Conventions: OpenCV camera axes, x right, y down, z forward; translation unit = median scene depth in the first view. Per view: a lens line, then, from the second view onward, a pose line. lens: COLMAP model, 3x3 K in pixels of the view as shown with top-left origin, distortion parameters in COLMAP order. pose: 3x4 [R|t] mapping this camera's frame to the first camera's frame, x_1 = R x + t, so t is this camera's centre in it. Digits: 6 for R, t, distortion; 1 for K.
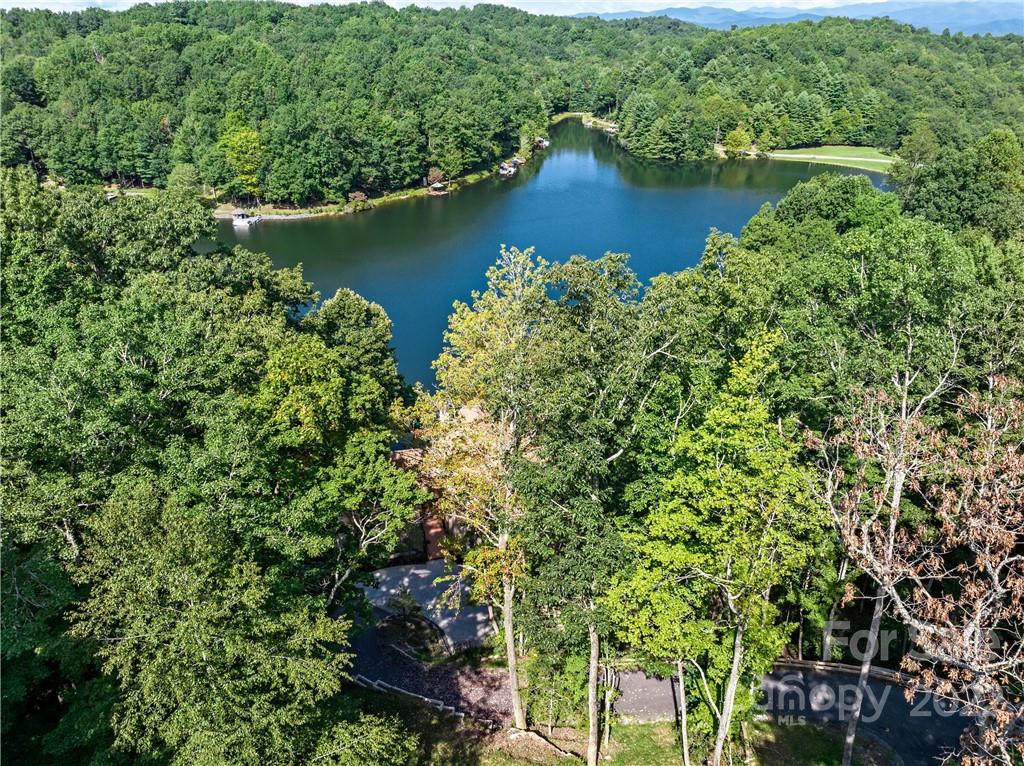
lens RADIAL K [[733.2, 0, 513.9], [0, 733.2, 377.0], [0, 0, 1]] dist [-0.037461, 0.009341]
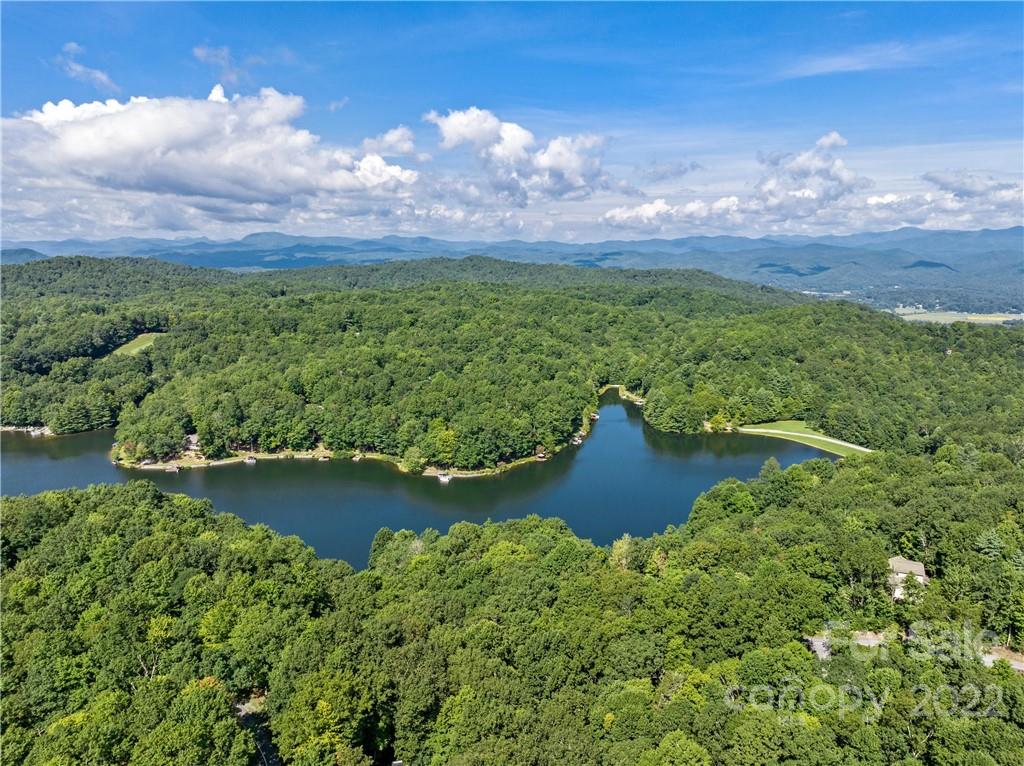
lens RADIAL K [[733.2, 0, 504.5], [0, 733.2, 386.3], [0, 0, 1]] dist [-0.037461, 0.009341]
pose [[0.998445, 0.012250, -0.054374, -0.087324], [-0.025859, 0.966015, -0.257190, 0.031284], [0.049376, 0.258196, 0.964830, -0.672493]]
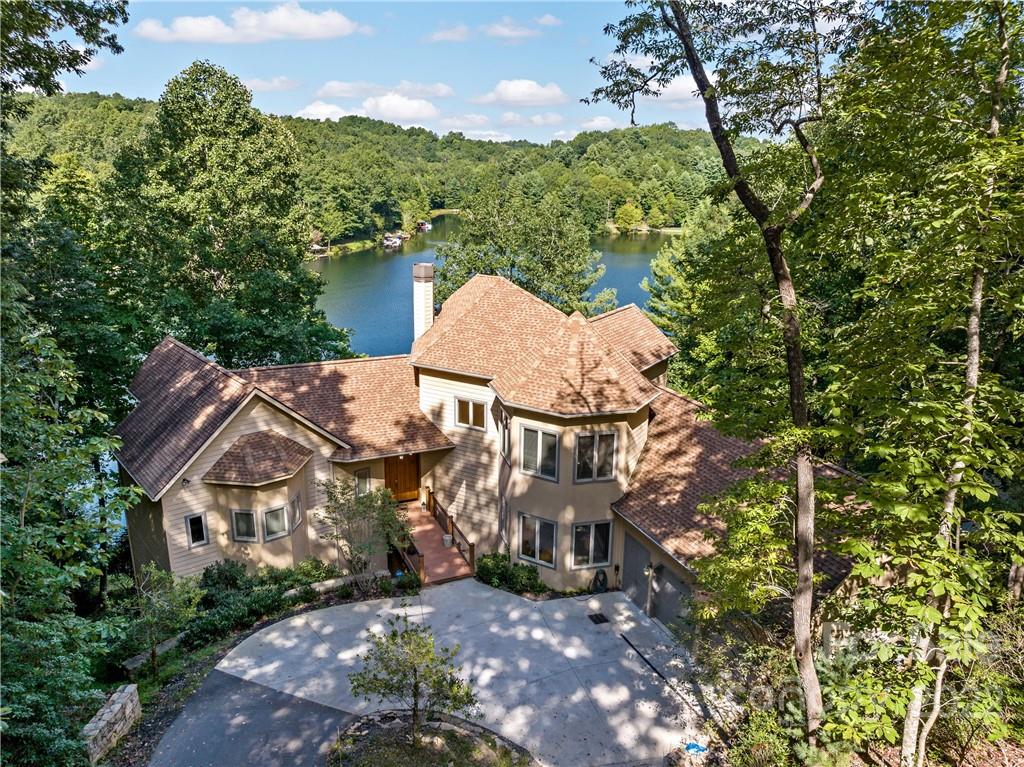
lens RADIAL K [[733.2, 0, 507.3], [0, 733.2, 386.6], [0, 0, 1]] dist [-0.037461, 0.009341]
pose [[0.984687, -0.044216, 0.168630, -0.029748], [0.071133, 0.985019, -0.157092, 0.046684], [-0.159157, 0.166682, 0.973081, 0.129914]]
